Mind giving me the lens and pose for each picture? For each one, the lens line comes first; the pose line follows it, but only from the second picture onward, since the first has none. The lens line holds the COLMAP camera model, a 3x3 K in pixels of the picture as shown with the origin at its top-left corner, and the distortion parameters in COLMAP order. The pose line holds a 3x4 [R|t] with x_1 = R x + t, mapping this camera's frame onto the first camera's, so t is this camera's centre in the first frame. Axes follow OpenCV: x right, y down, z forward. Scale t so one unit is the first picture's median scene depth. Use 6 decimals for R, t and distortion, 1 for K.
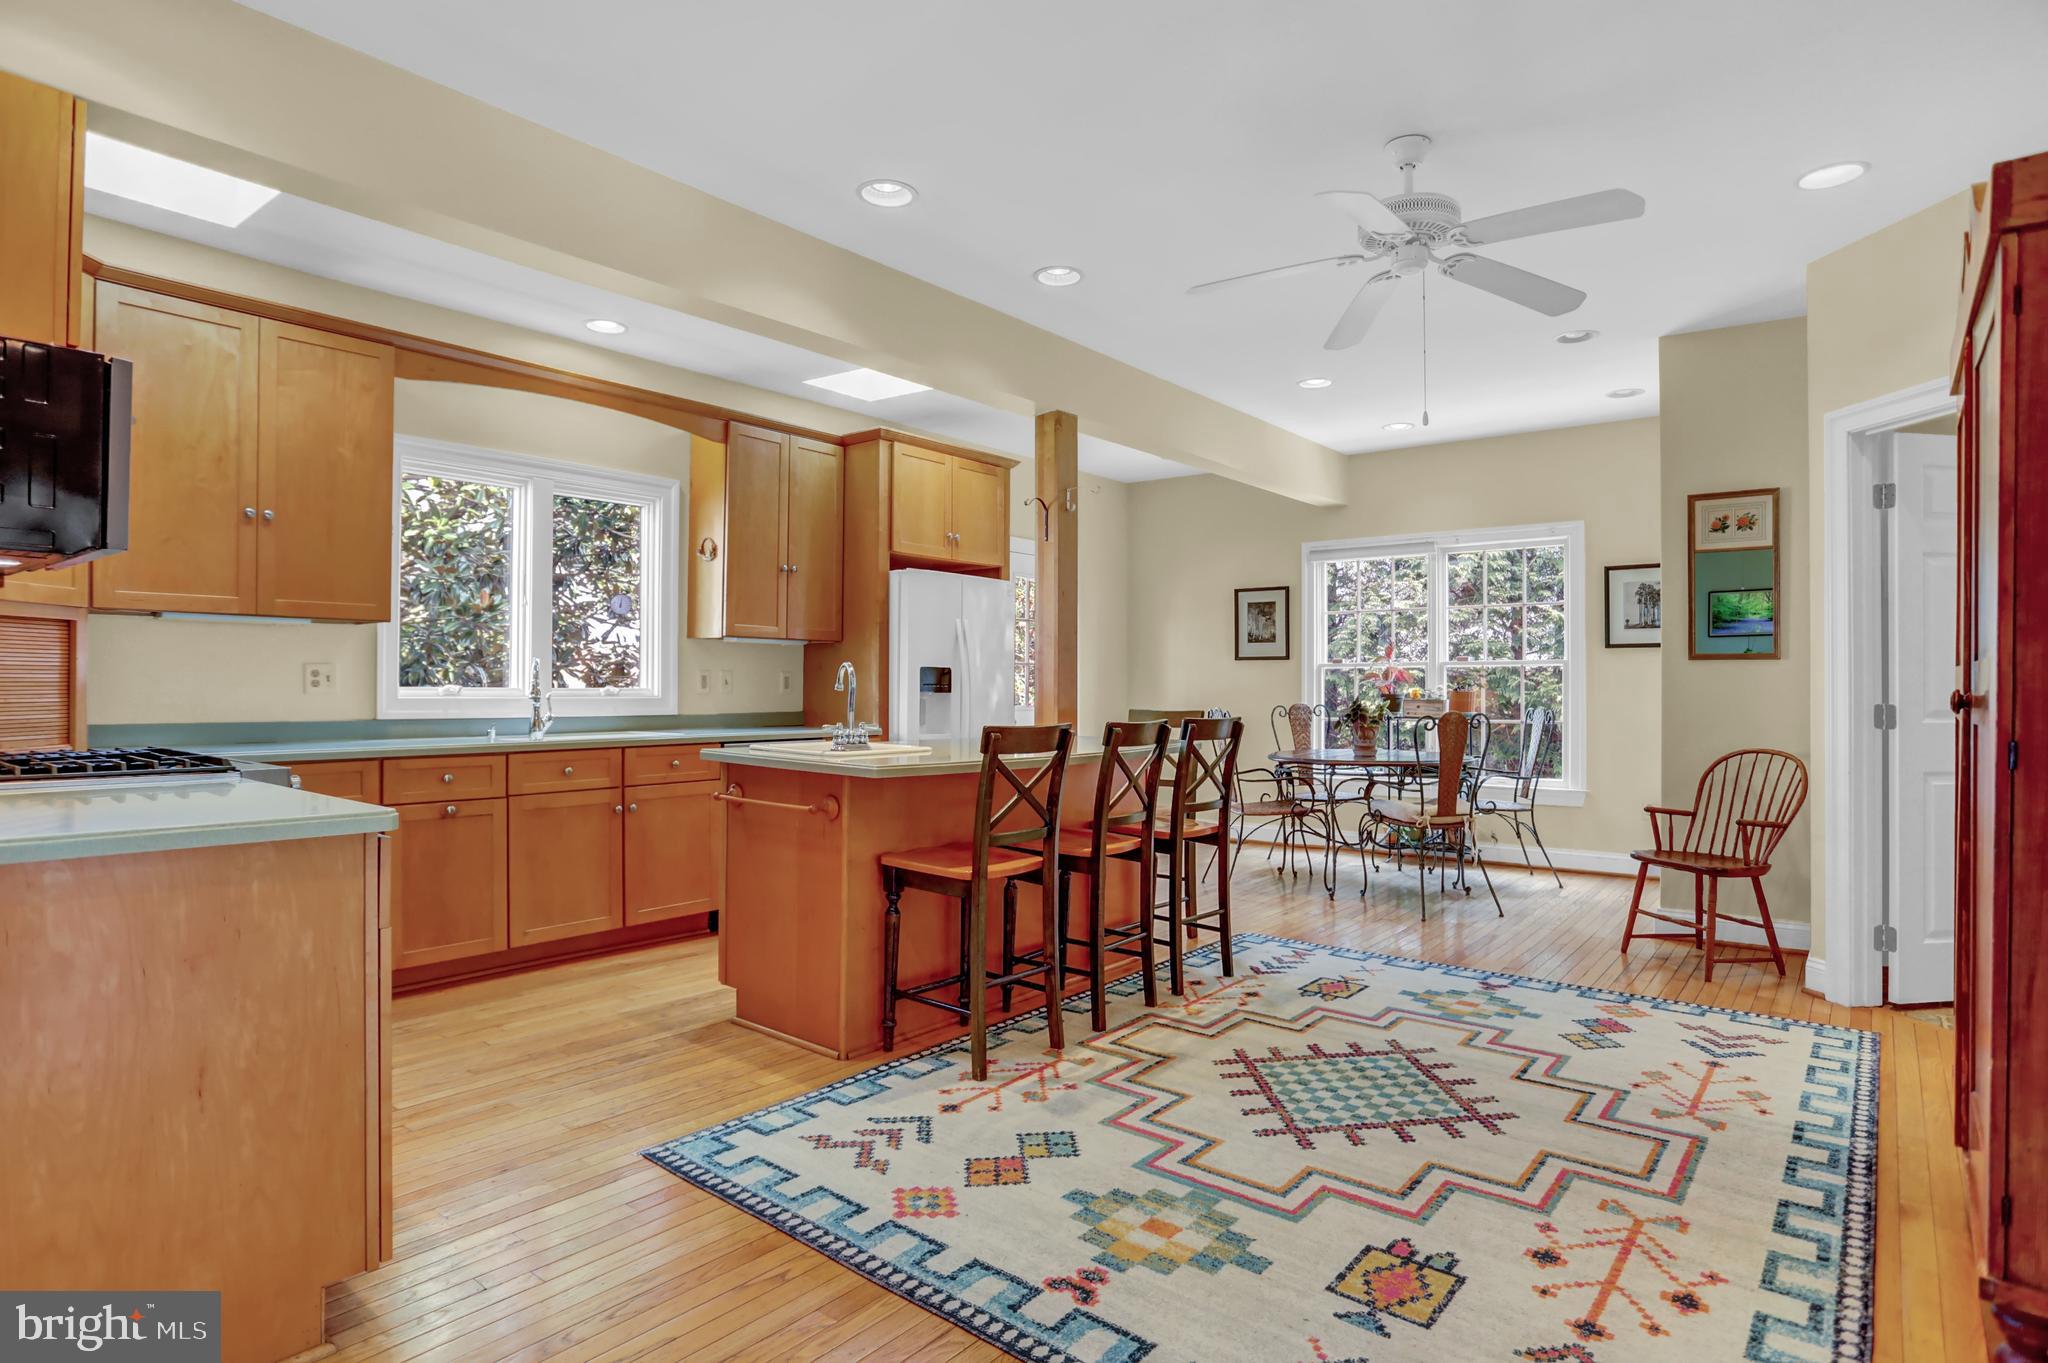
lens RADIAL K [[1089.5, 0, 1015.9], [0, 1089.5, 688.2], [0, 0, 1]] dist [-0.056765, 0.023801]
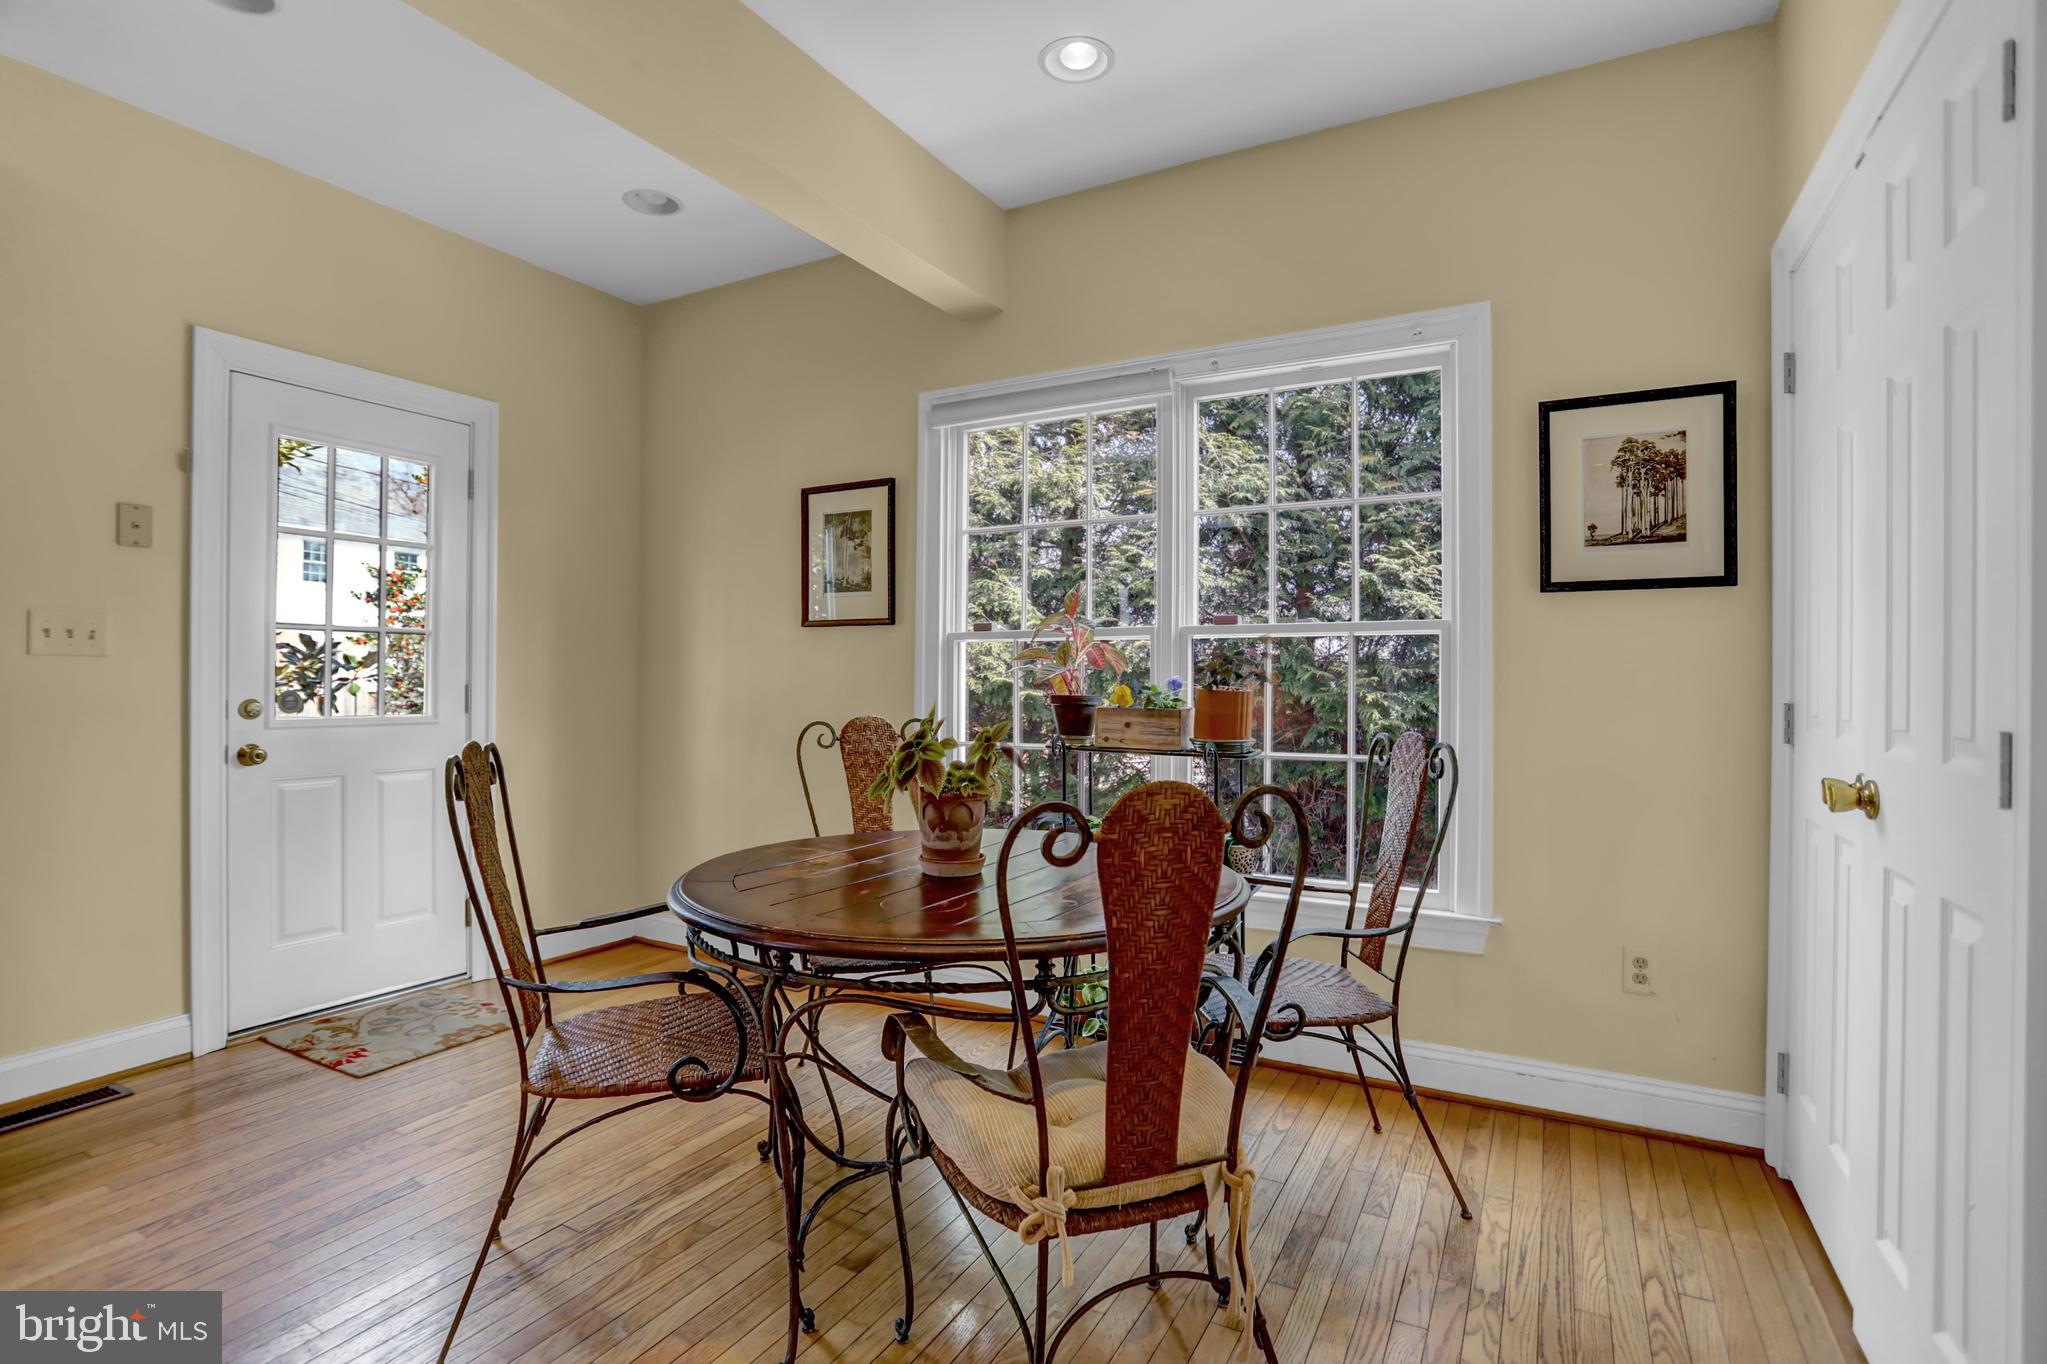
lens RADIAL K [[990.9, 0, 1021.4], [0, 990.9, 676.0], [0, 0, 1]] dist [-0.054677, 0.015744]
pose [[0.985195, 0.005860, 0.171339, 0.418381], [-0.005001, 0.999973, -0.005444, -0.001271], [-0.171366, 0.004507, 0.985197, 0.978940]]
